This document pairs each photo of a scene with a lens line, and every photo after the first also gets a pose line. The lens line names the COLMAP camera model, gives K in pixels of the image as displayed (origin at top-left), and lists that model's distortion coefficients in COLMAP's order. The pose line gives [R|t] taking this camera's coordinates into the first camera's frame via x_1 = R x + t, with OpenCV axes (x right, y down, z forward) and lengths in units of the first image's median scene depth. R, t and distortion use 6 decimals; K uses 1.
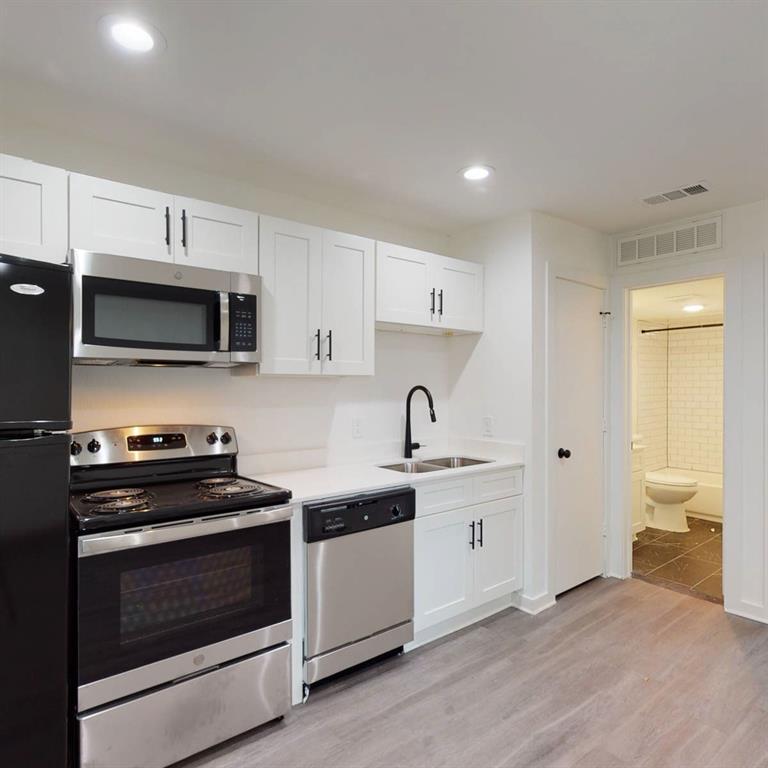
lens RADIAL K [[504.3, 0, 384.0], [0, 504.3, 384.0], [0, 0, 1]] dist [0.000966, 0.000259]
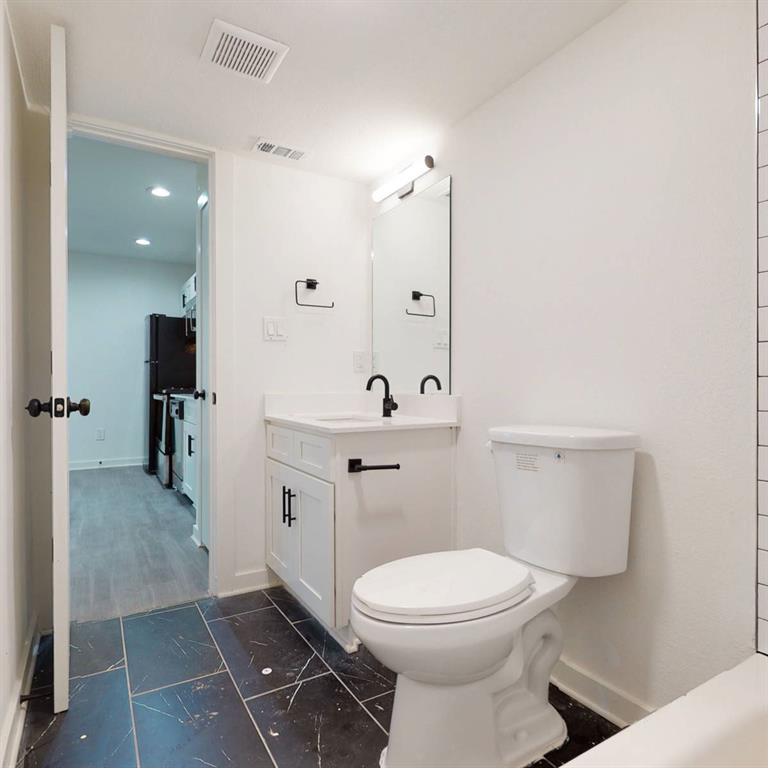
lens RADIAL K [[504.3, 0, 384.0], [0, 504.3, 384.0], [0, 0, 1]] dist [0.000966, 0.000259]
pose [[-0.145855, 0.008291, -0.989271, 1.587810], [0.001922, 0.999965, 0.008098, 0.136279], [0.989304, -0.000720, -0.145866, 1.894233]]
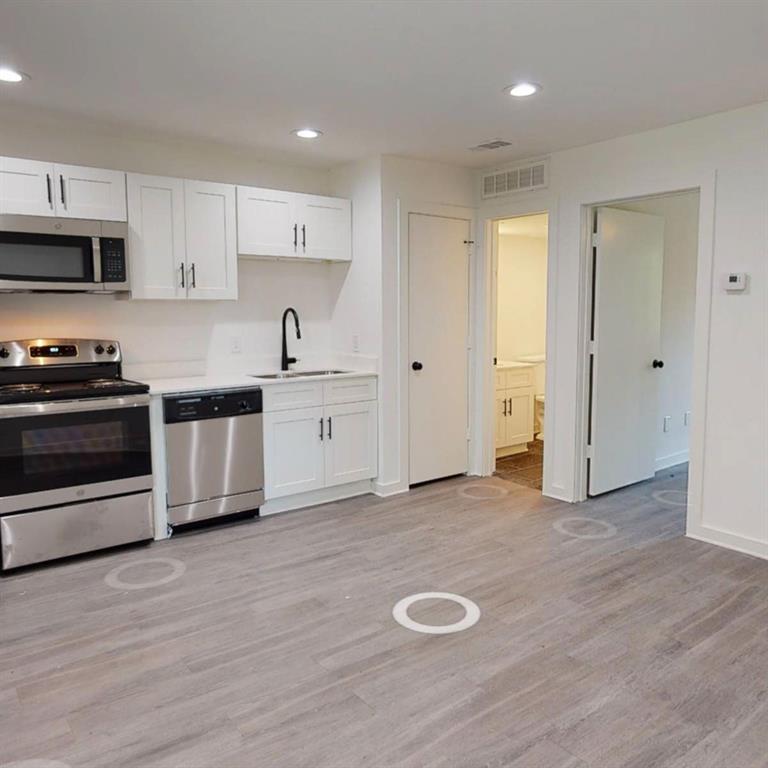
lens RADIAL K [[644.1, 0, 415.8], [0, 644.1, 371.4], [0, 0, 1]] dist [-0.004922, 0.002891]
pose [[0.999998, -0.001633, 0.001442, 0.446290], [0.001478, 0.994873, 0.101121, -0.001251], [-0.001600, -0.101119, 0.994873, -0.615537]]
